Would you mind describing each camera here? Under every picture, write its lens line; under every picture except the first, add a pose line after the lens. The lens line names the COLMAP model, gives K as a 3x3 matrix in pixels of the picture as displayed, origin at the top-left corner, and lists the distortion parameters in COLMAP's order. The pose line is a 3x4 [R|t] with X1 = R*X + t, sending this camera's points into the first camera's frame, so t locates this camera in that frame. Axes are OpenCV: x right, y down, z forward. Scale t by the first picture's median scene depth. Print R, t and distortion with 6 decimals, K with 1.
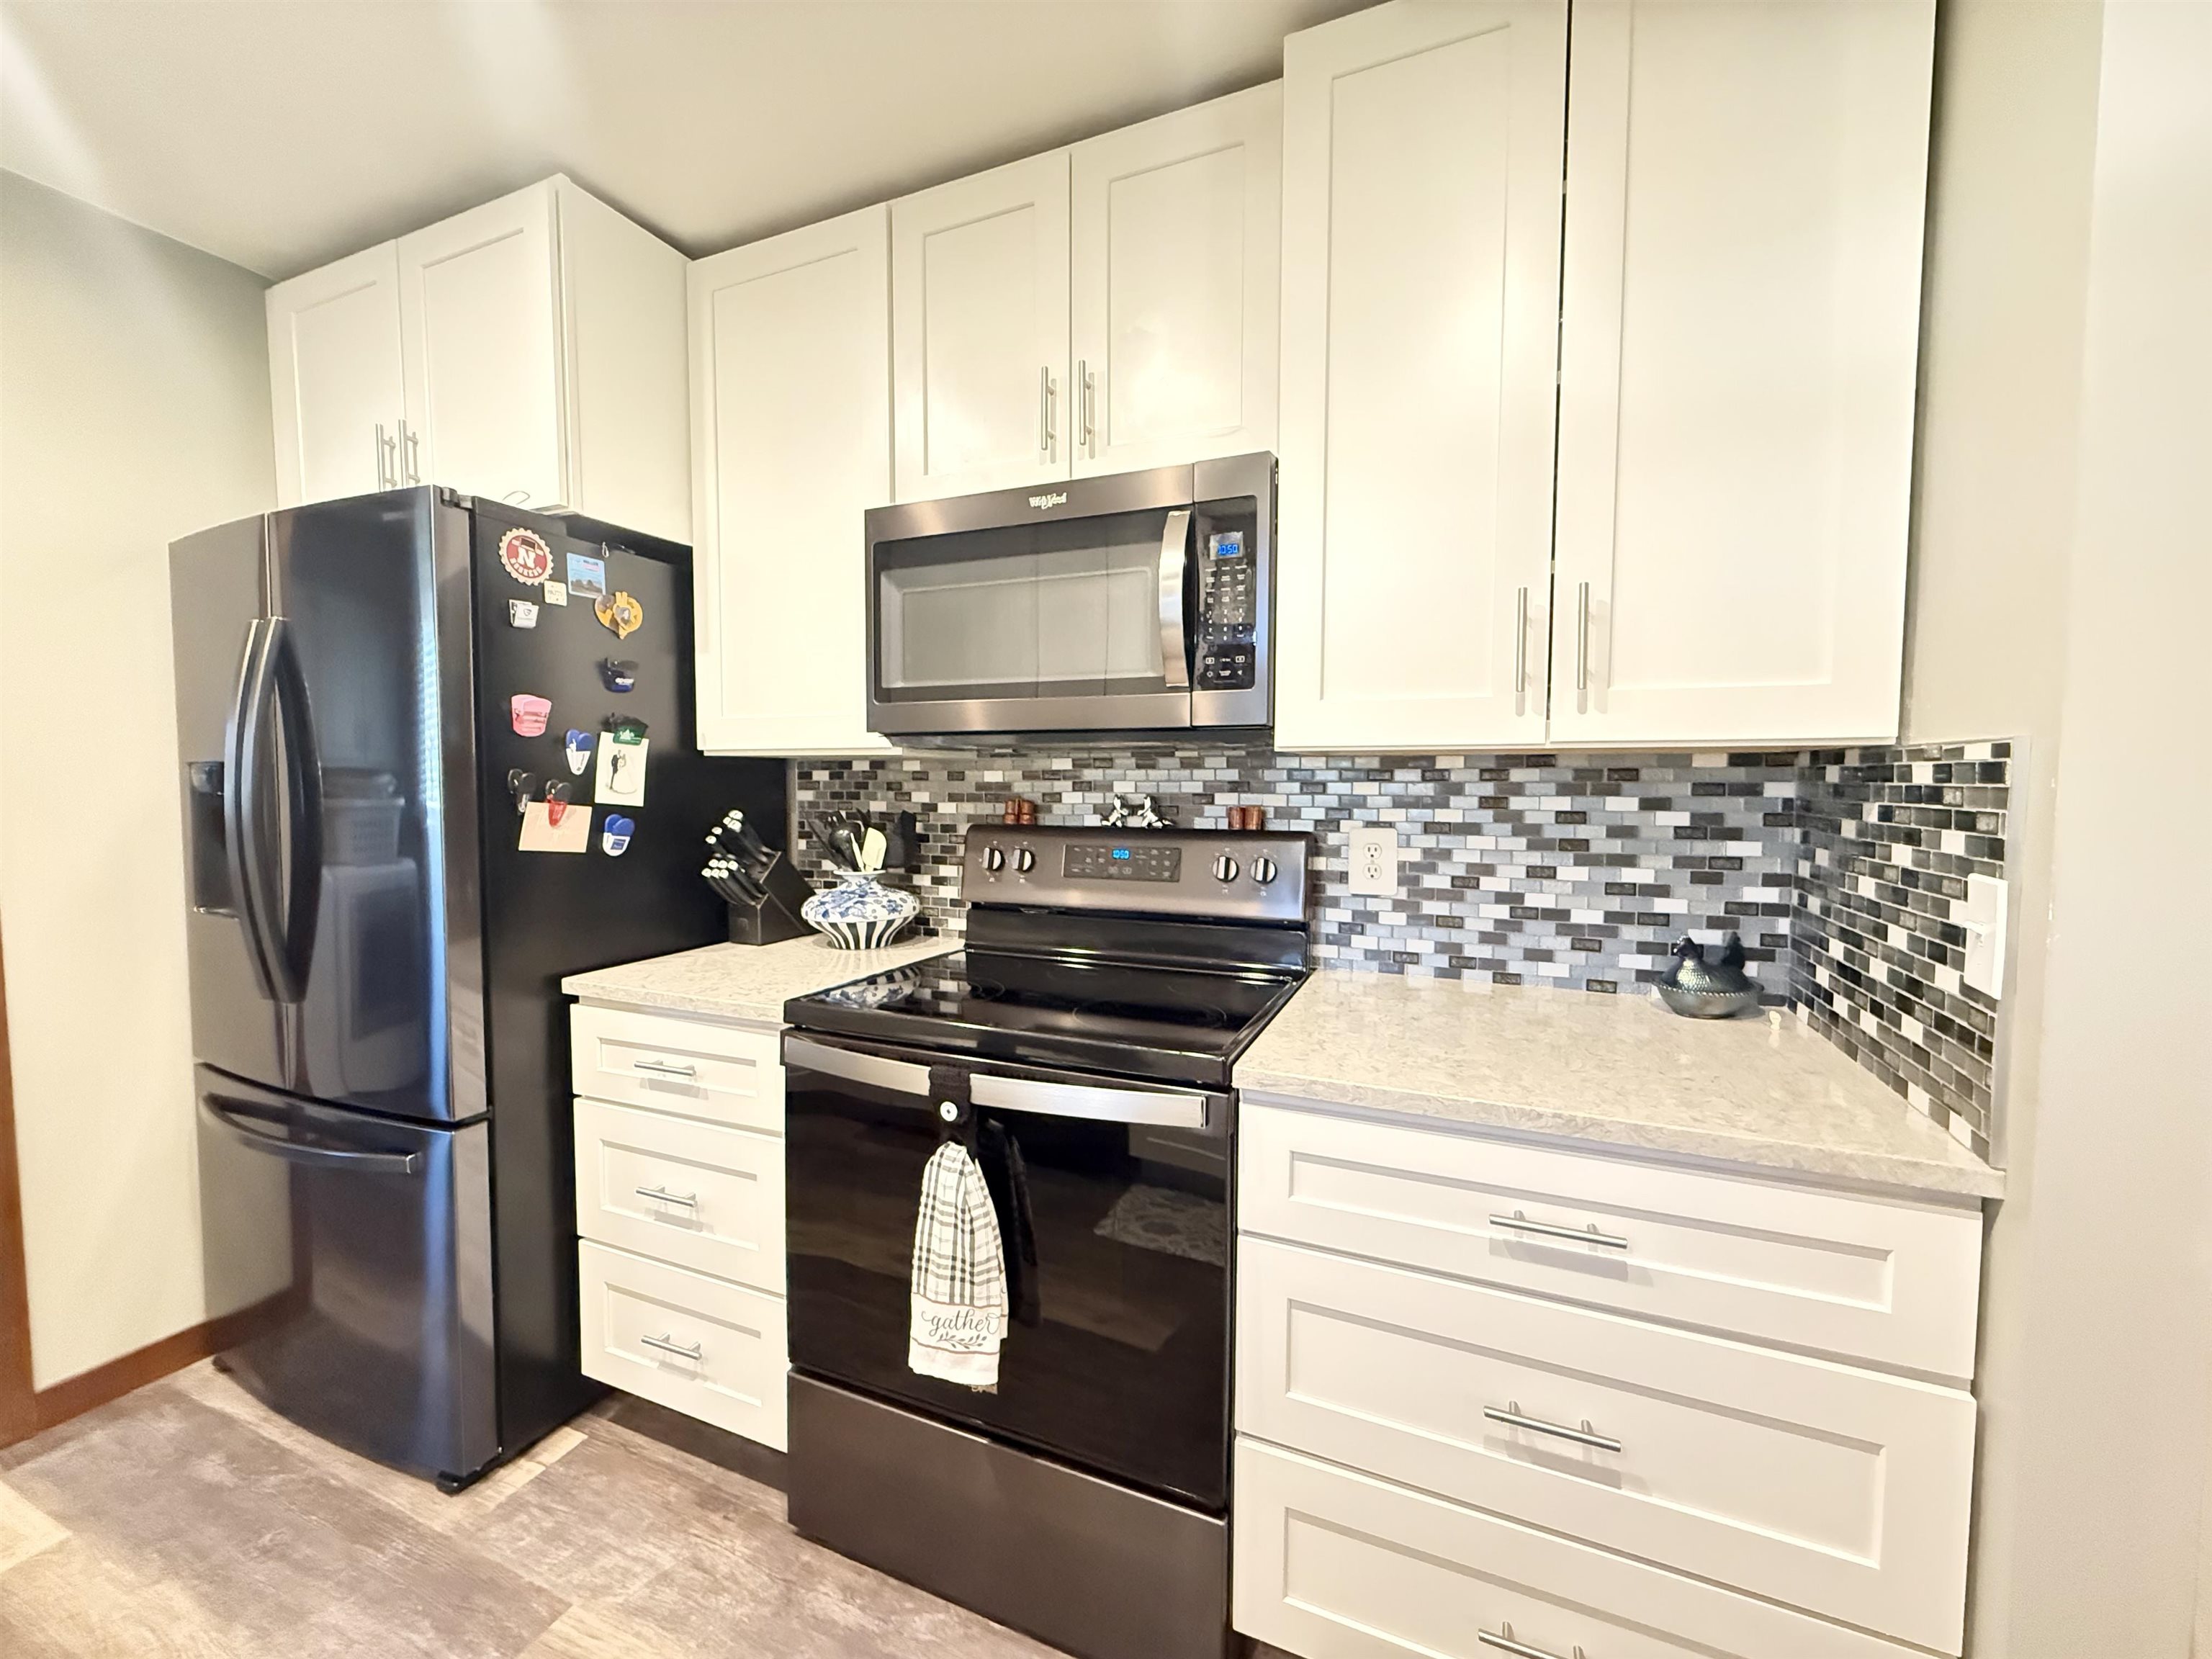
lens RADIAL K [[886.3, 0, 1095.7], [0, 886.3, 830.2], [0, 0, 1]] dist [-0.000728, 0.001094]
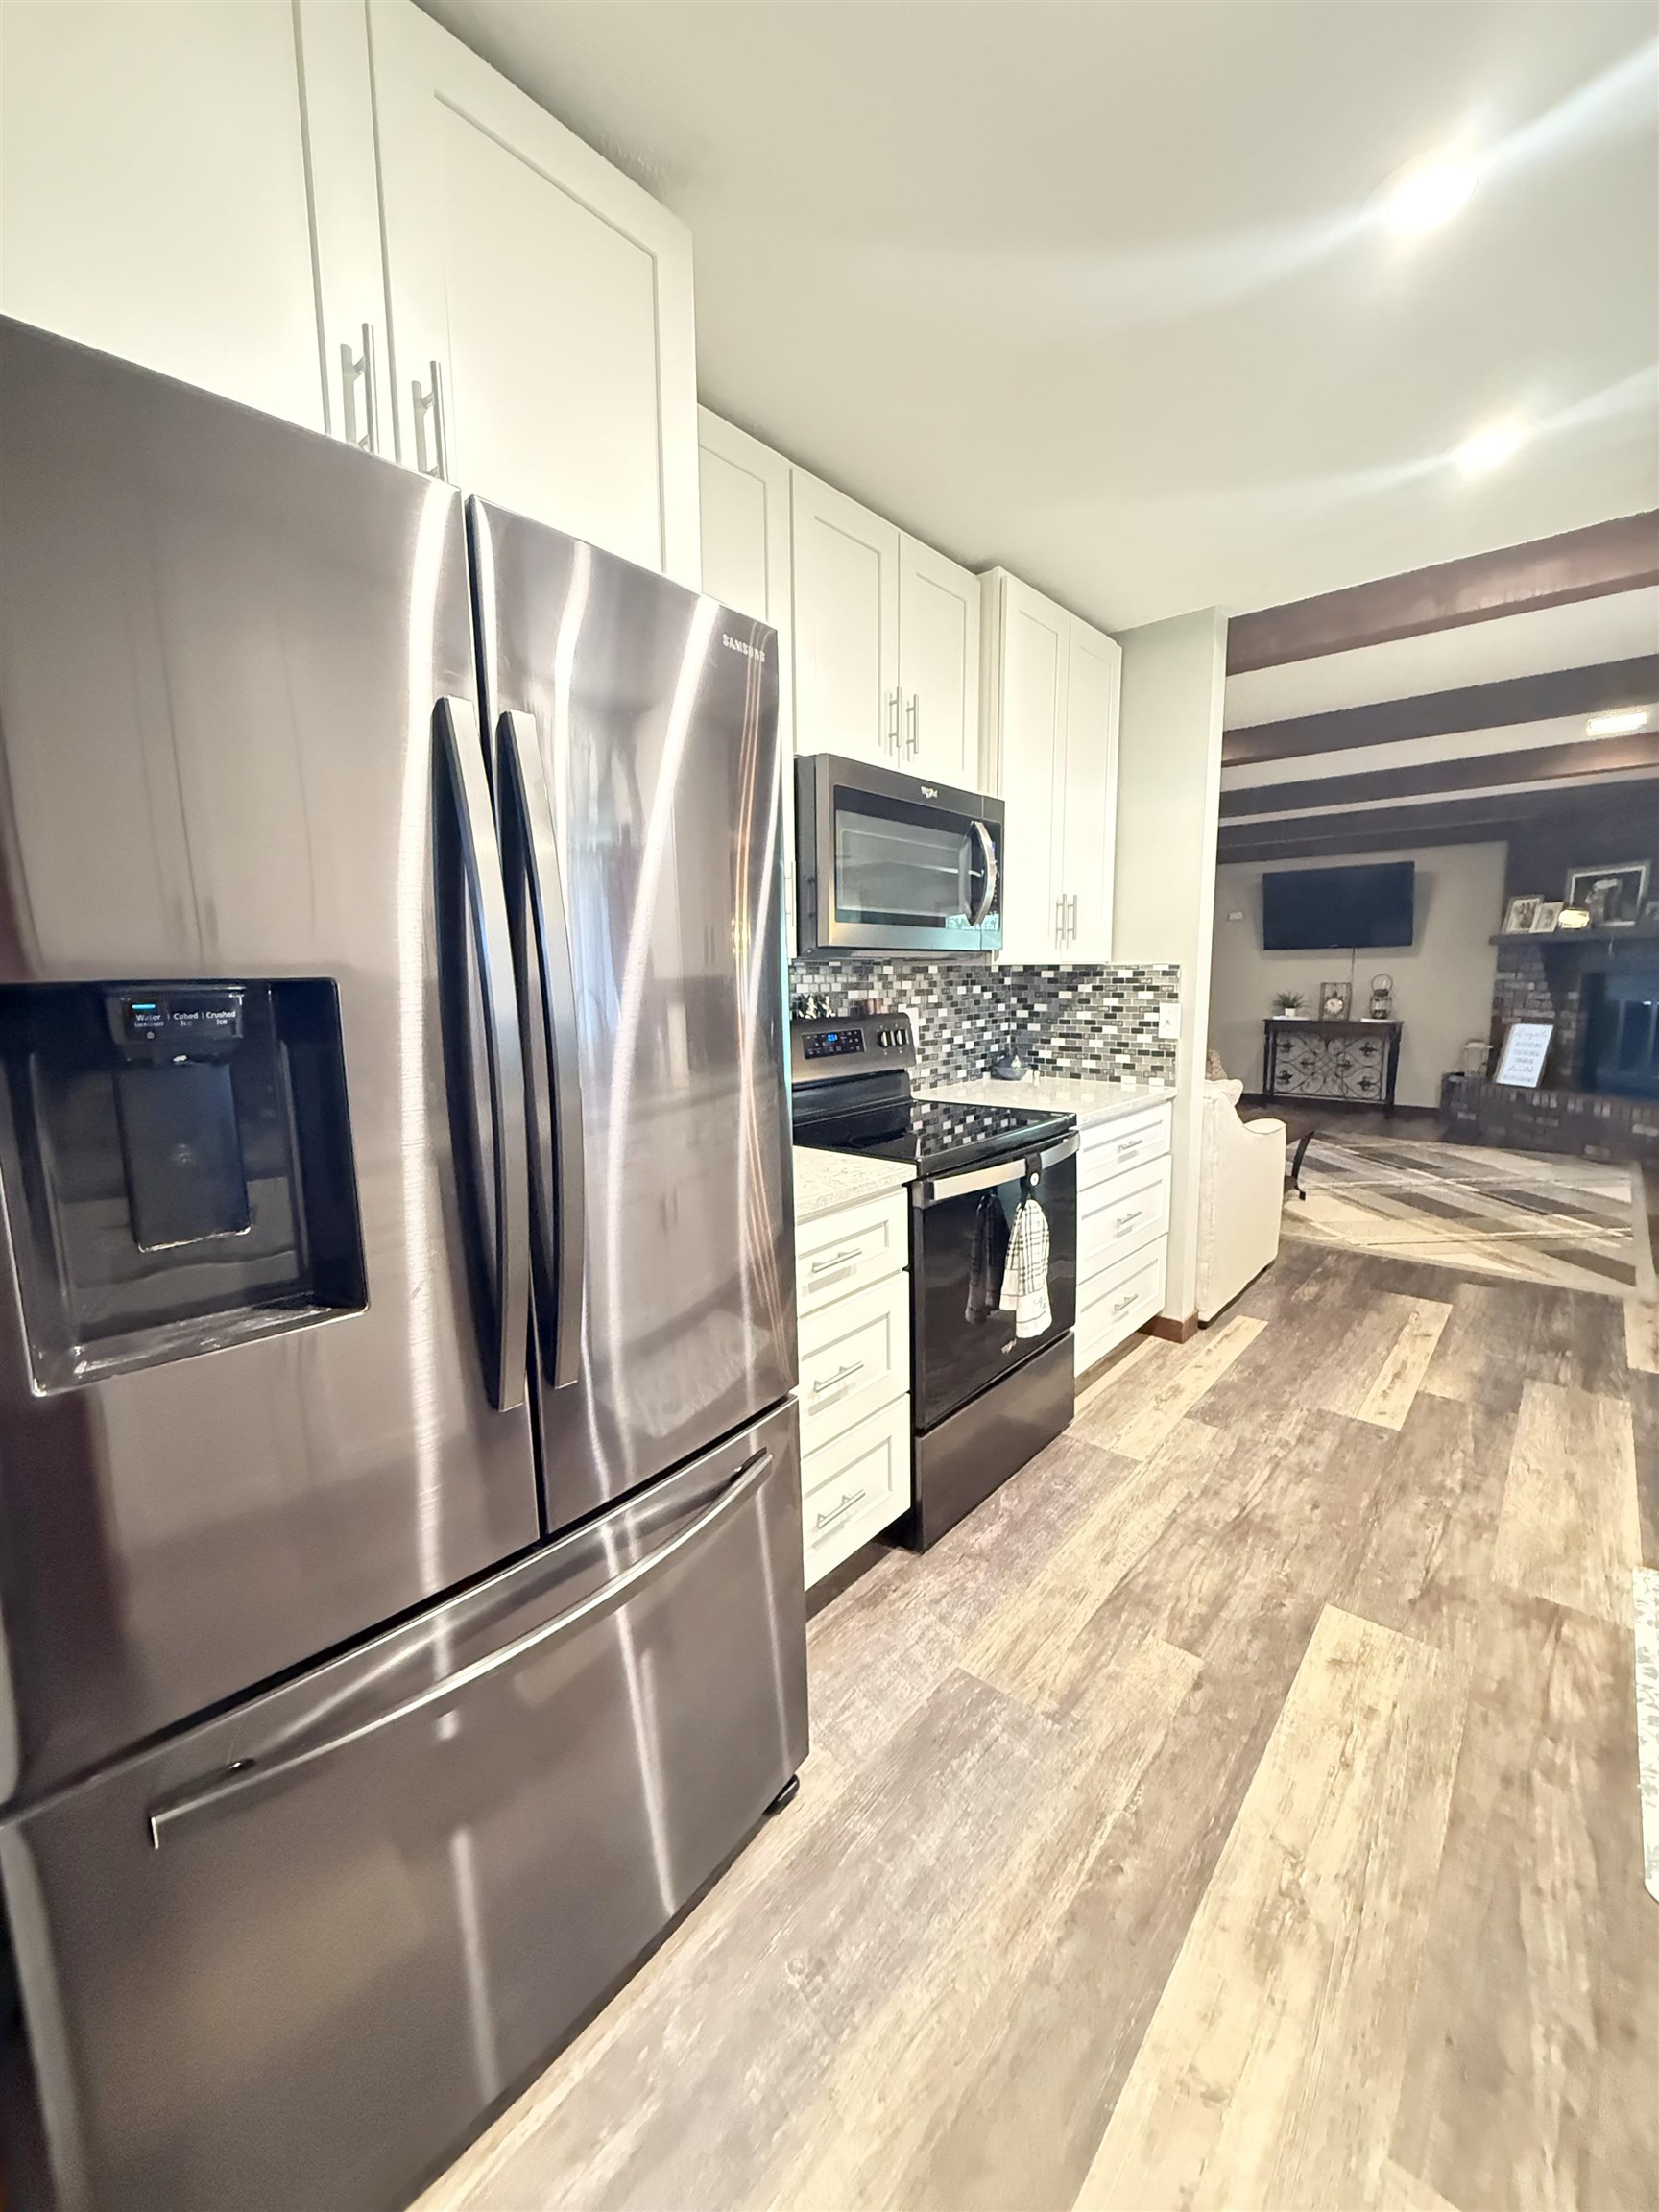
lens RADIAL K [[886.3, 0, 834.8], [0, 886.3, 1105.3], [0, 0, 1]] dist [-0.000728, 0.001094]
pose [[0.288526, -0.148621, 0.945867, -1.409531], [0.069766, 0.988517, 0.134041, -0.058009], [-0.954927, 0.027315, 0.295582, 0.651899]]
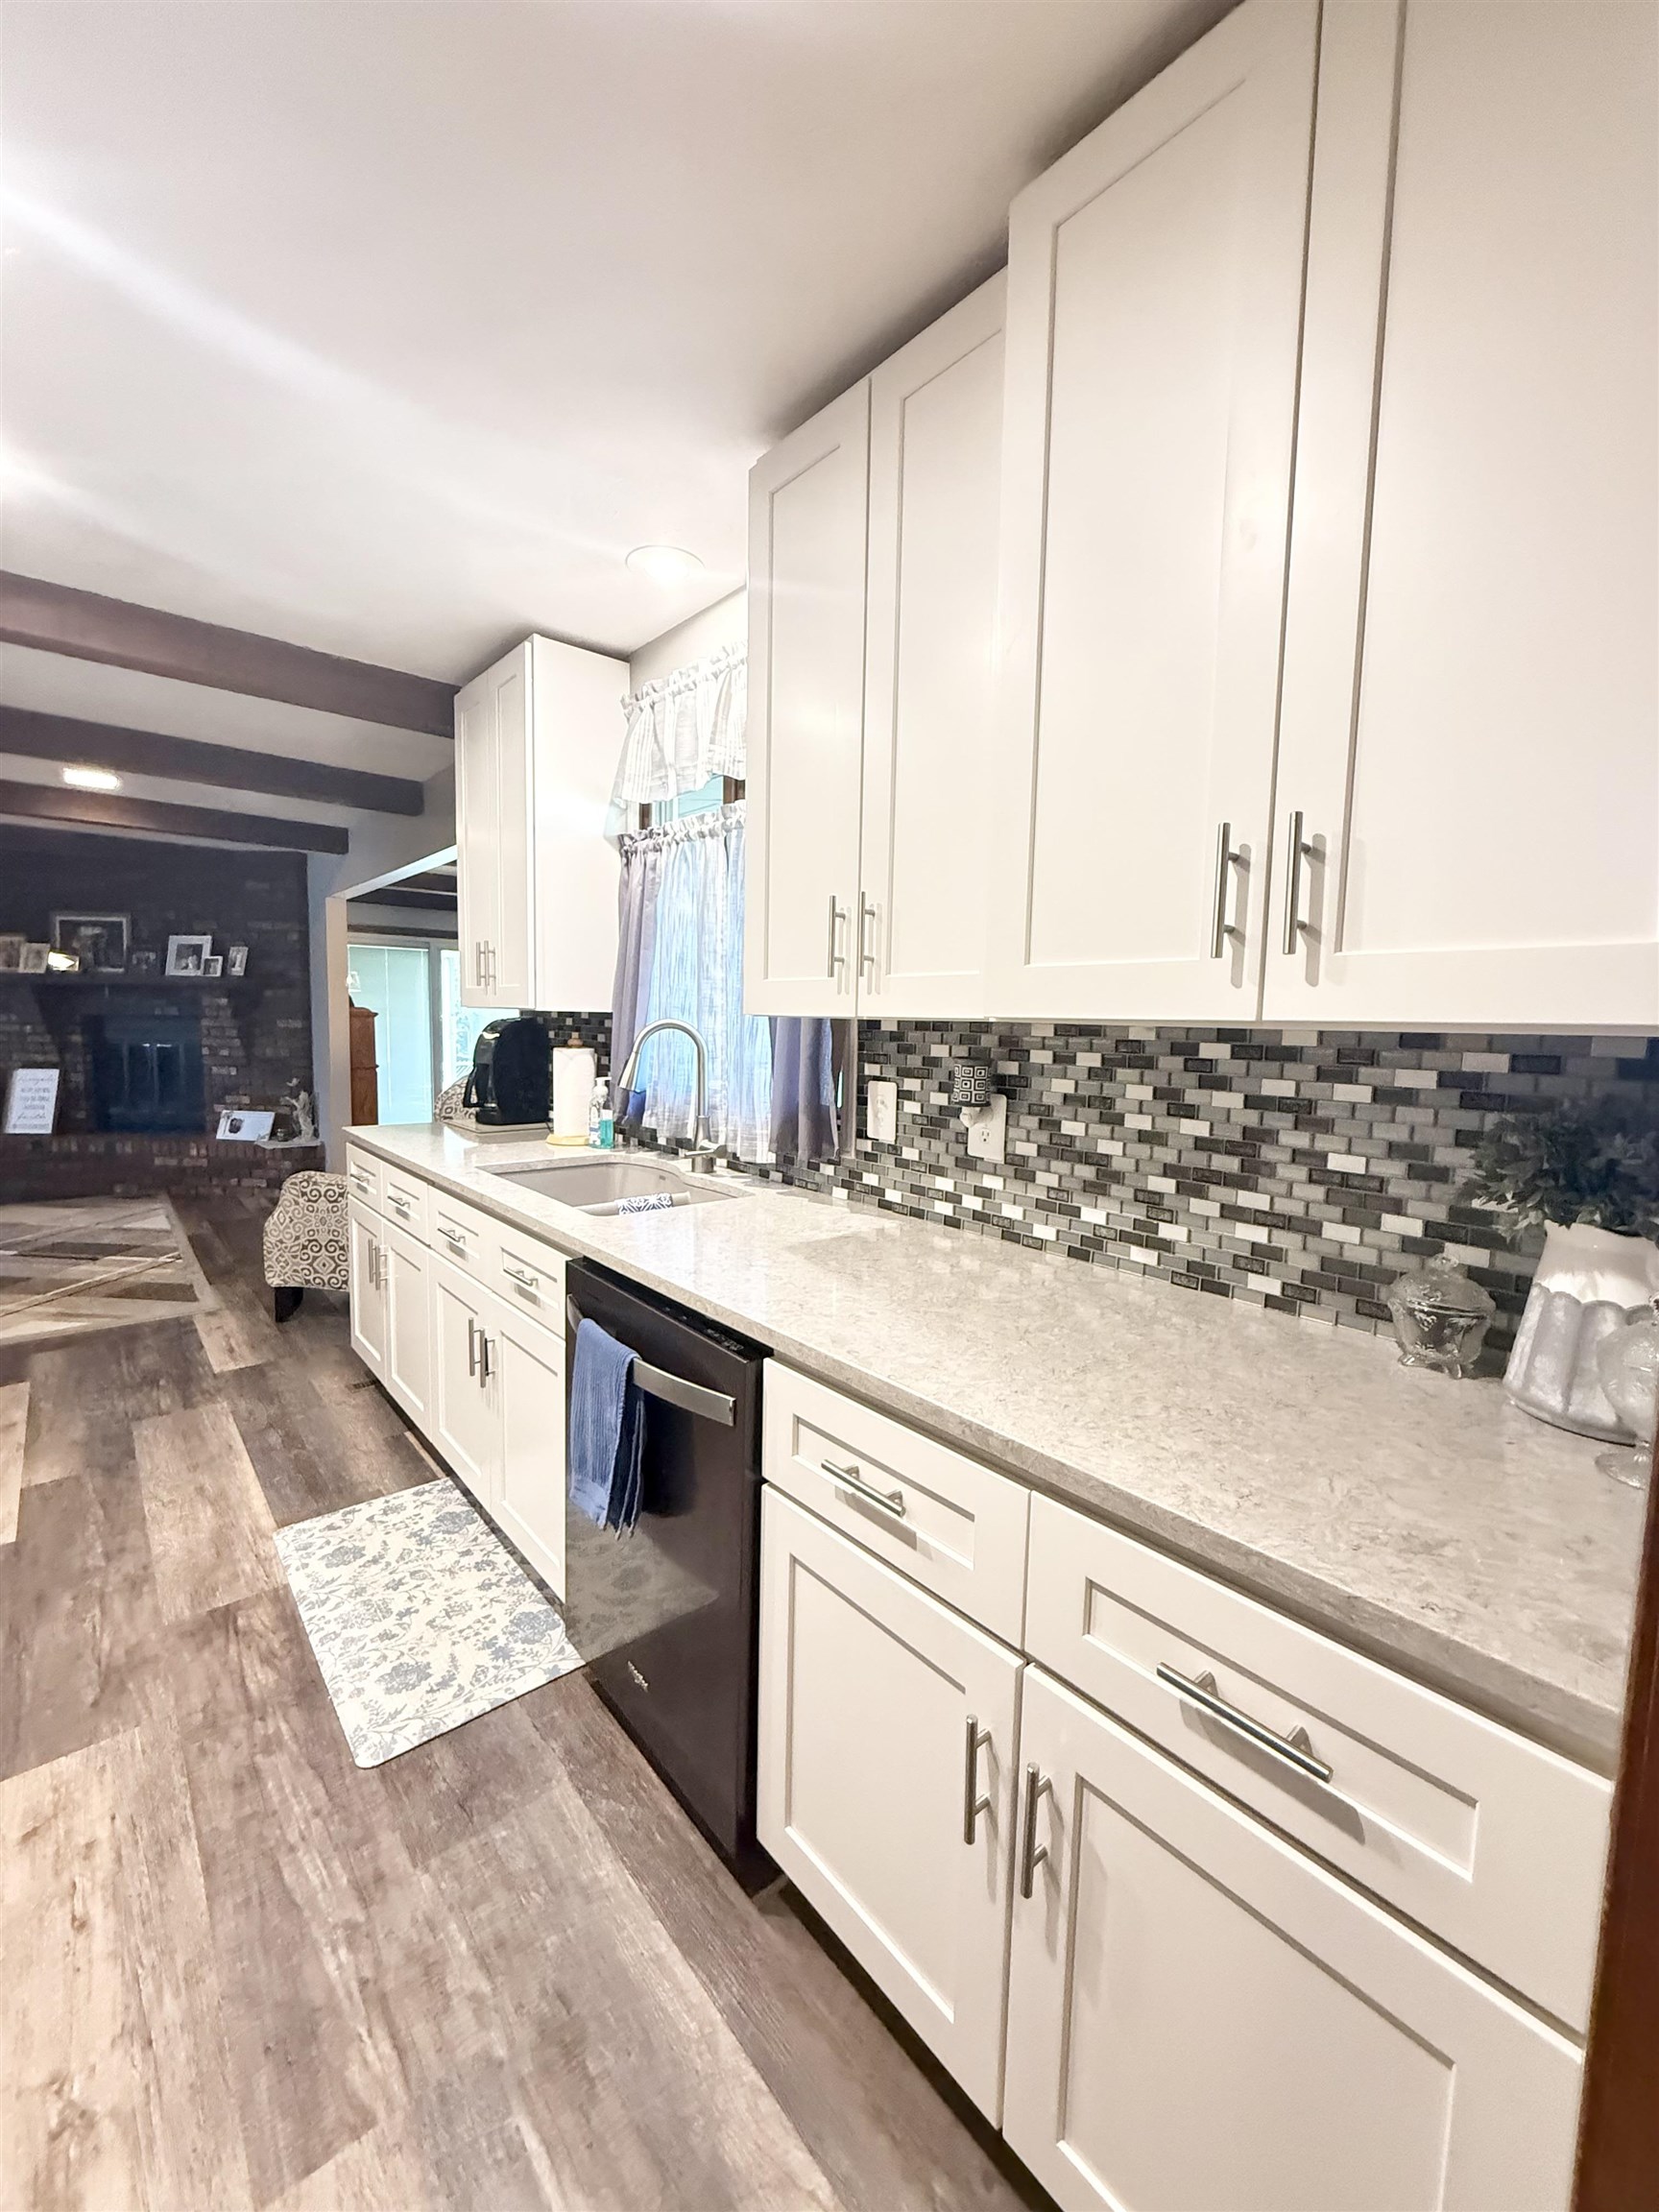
lens RADIAL K [[886.3, 0, 837.4], [0, 886.3, 1102.5], [0, 0, 1]] dist [-0.000728, 0.001094]
pose [[-0.903545, -0.061378, 0.424074, -1.398158], [0.001638, 0.989186, 0.146660, -0.071068], [-0.428490, 0.133209, -0.893673, 0.756062]]
